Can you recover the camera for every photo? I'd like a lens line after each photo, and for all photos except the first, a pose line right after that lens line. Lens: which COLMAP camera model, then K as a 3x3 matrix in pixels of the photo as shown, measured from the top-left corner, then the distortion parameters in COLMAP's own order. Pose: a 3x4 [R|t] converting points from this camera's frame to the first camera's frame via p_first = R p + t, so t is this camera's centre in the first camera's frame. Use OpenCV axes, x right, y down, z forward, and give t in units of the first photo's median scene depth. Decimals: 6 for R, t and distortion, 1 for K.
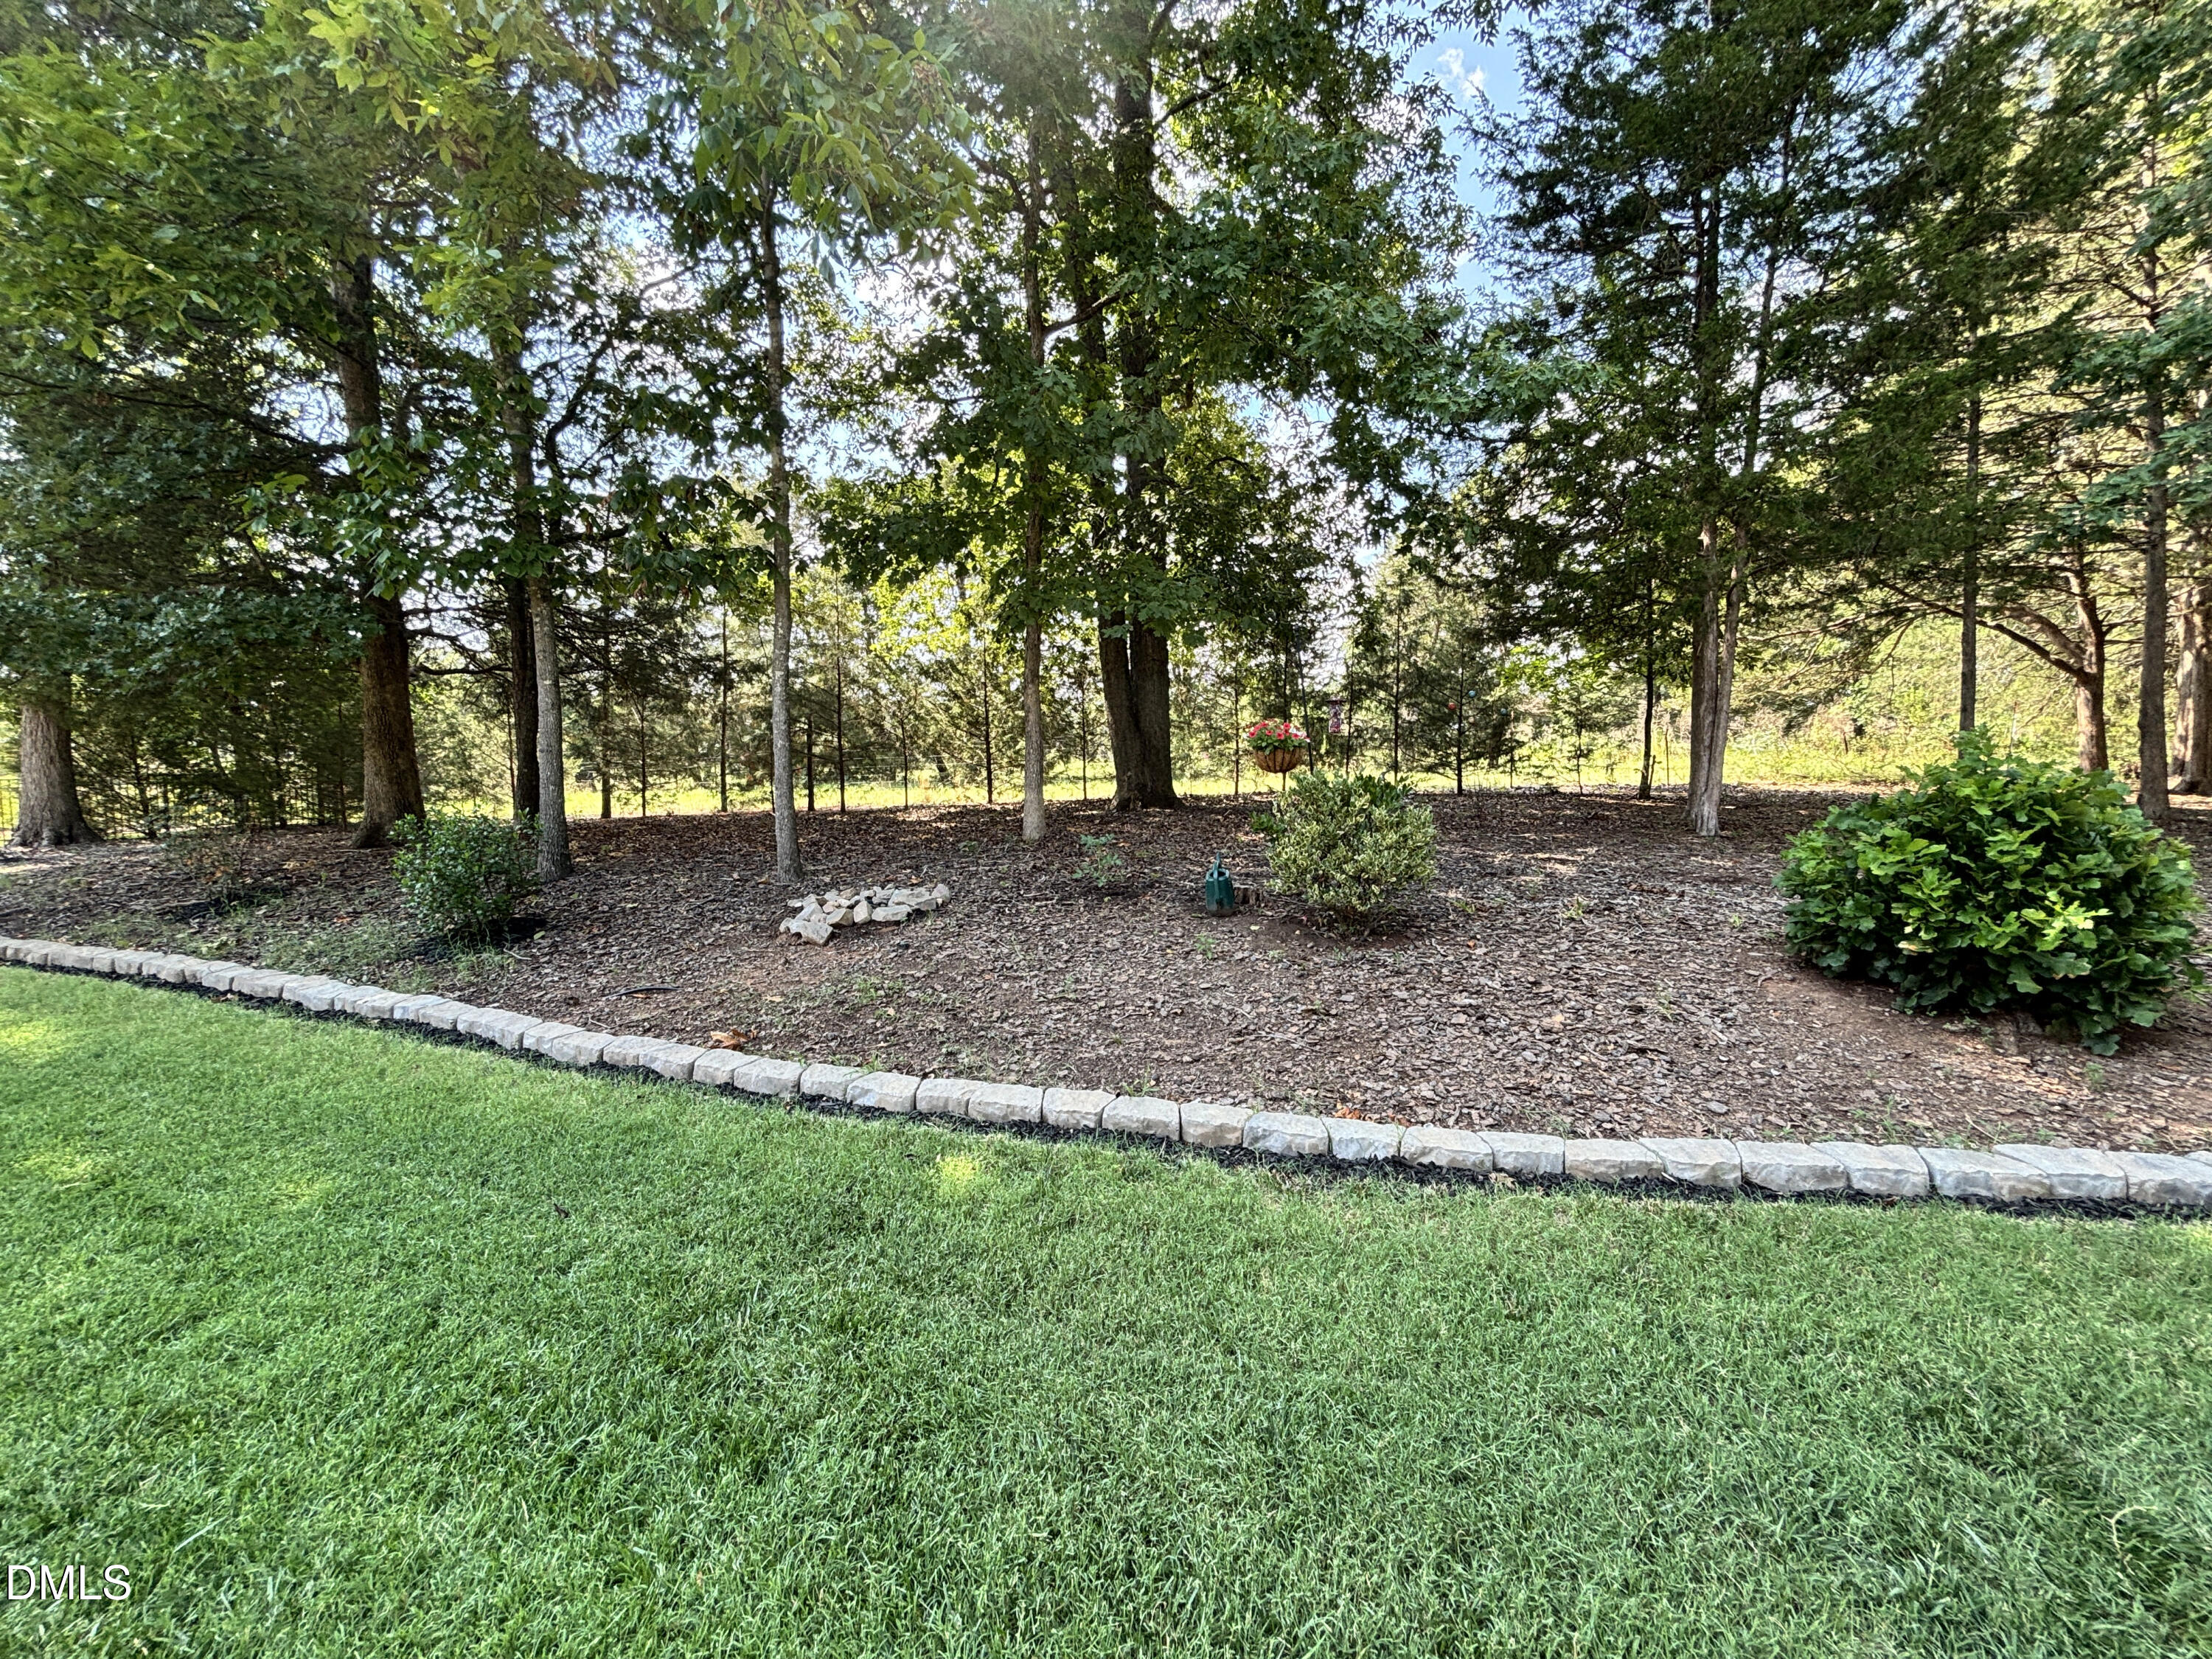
lens RADIAL K [[889.3, 0, 1109.8], [0, 889.3, 826.7], [0, 0, 1]] dist [0.002967, -0.000075]
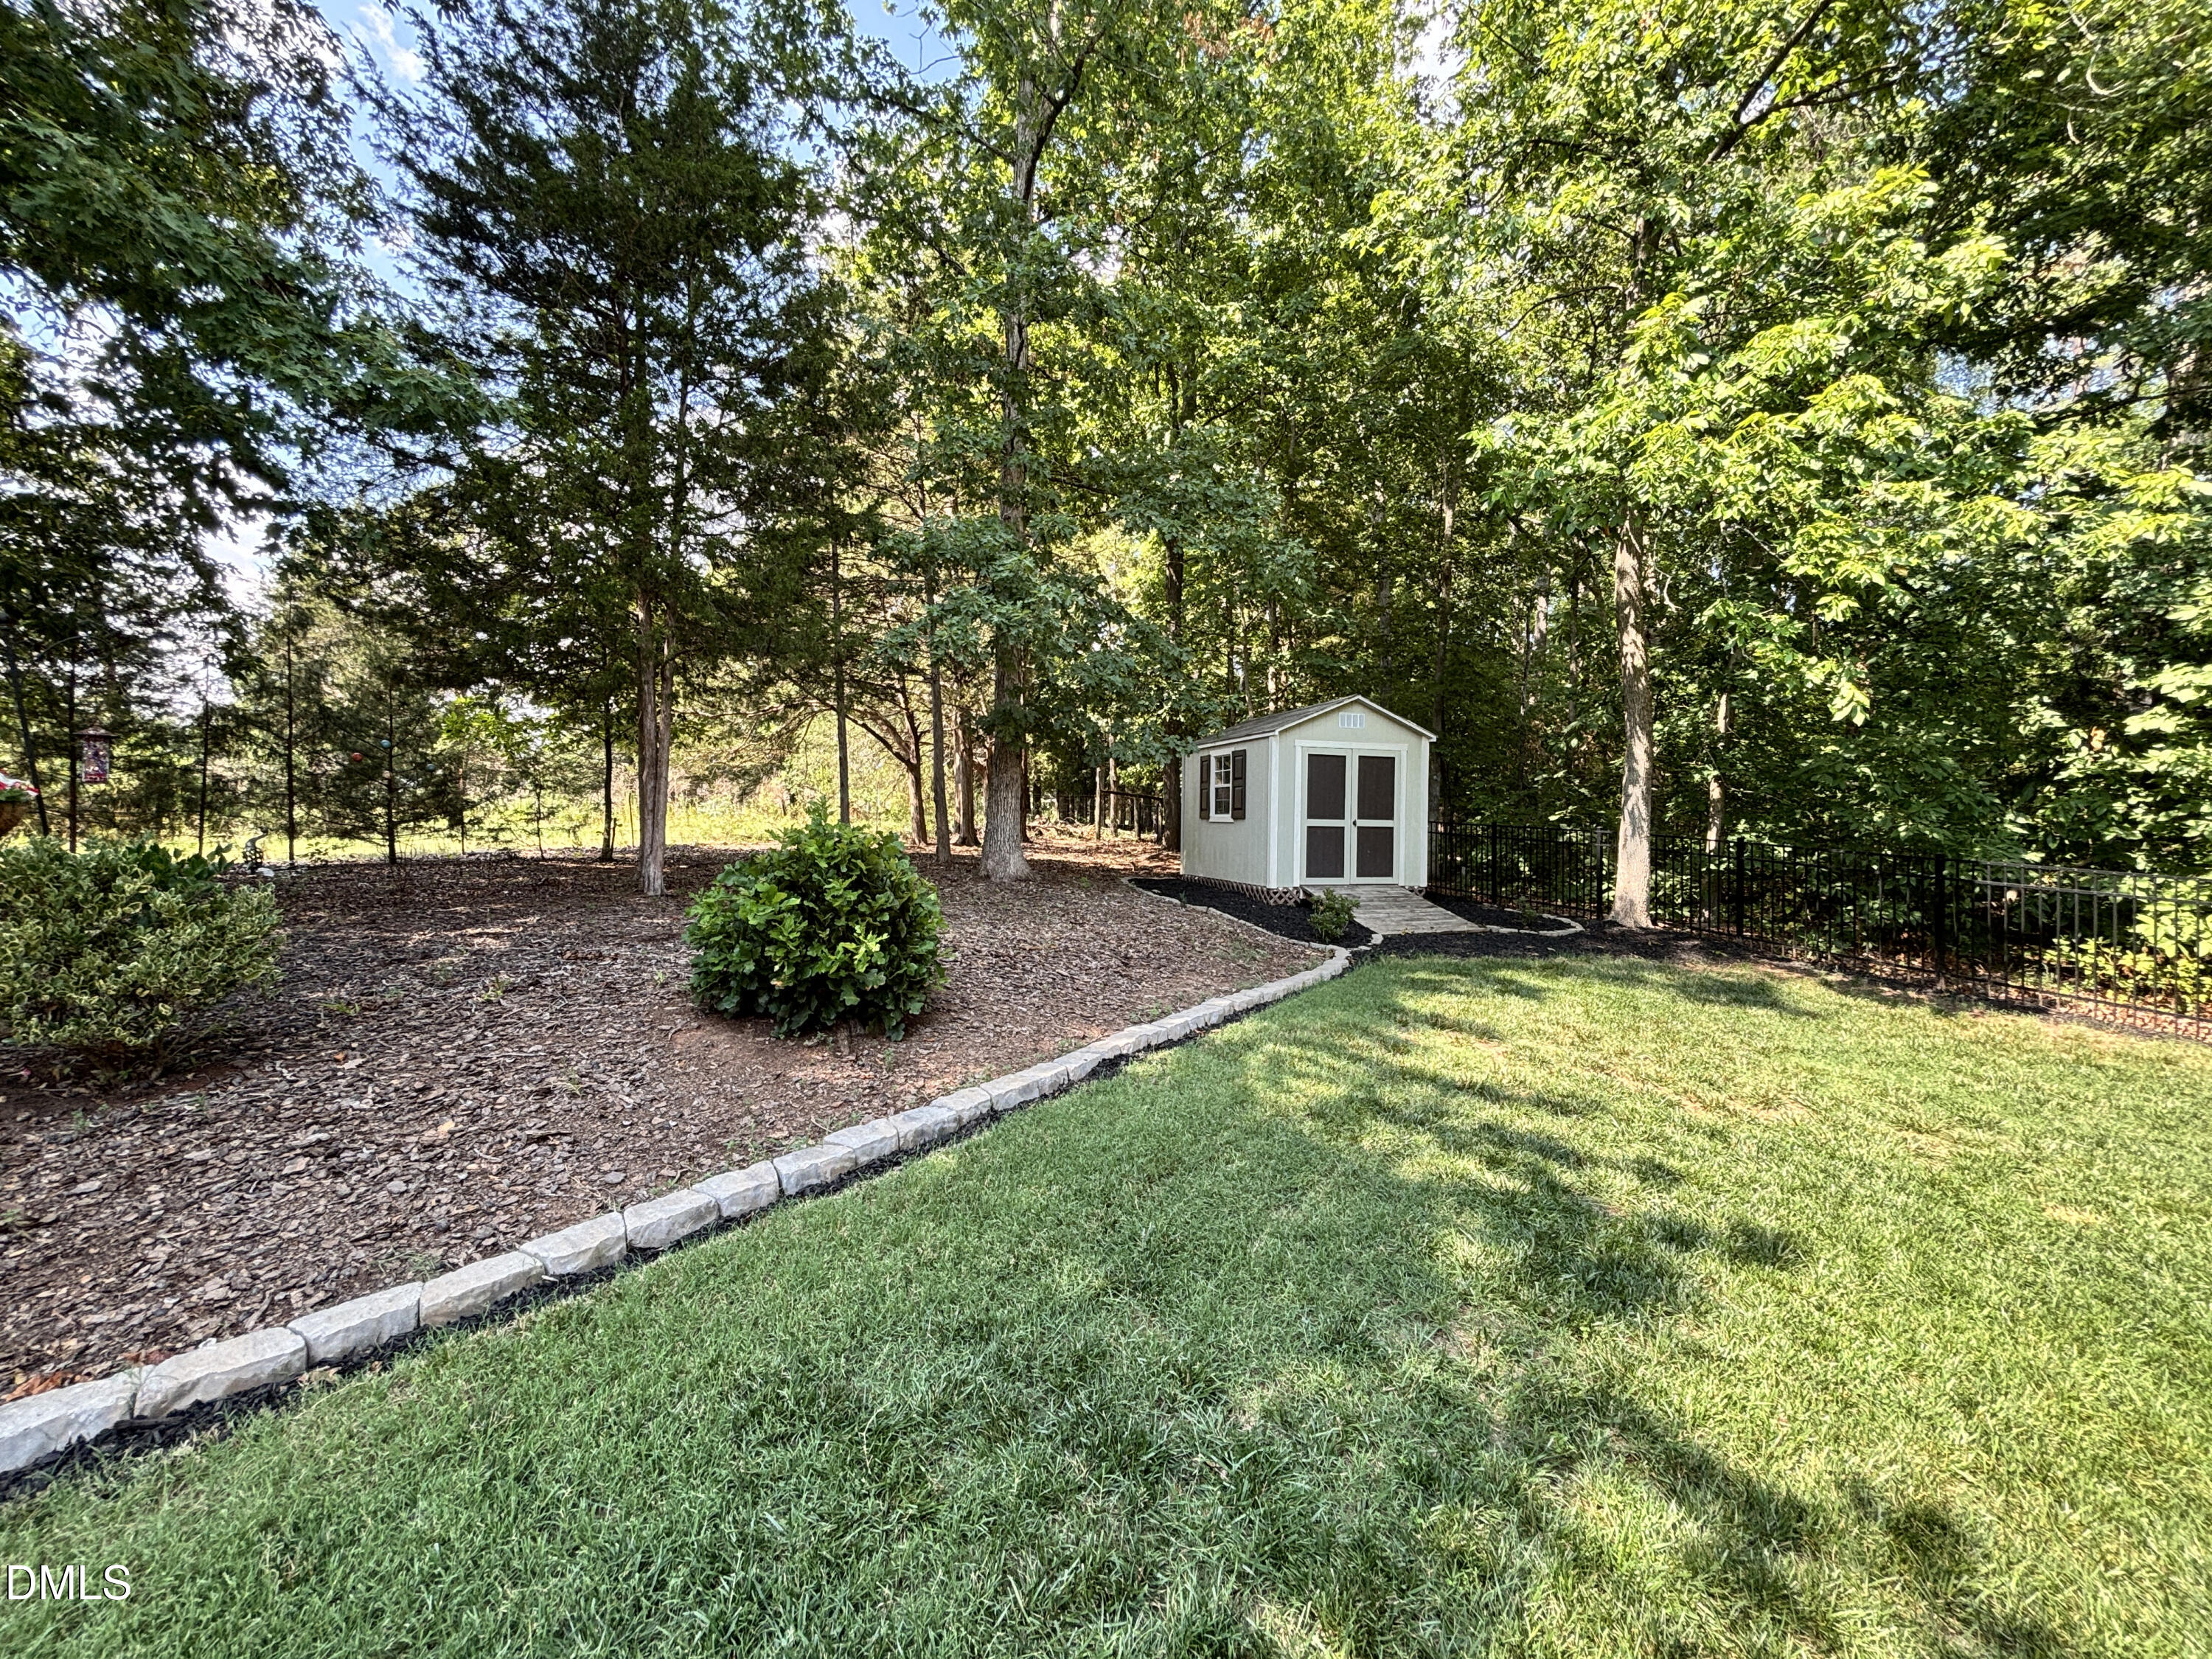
lens RADIAL K [[876.0, 0, 1106.0], [0, 876.0, 829.5], [0, 0, 1]] dist [0.000057, 0.000370]
pose [[0.524960, -0.004944, 0.851112, 0.125885], [0.060712, 0.997653, -0.031652, -0.003960], [-0.848959, 0.068289, 0.524029, 0.005046]]
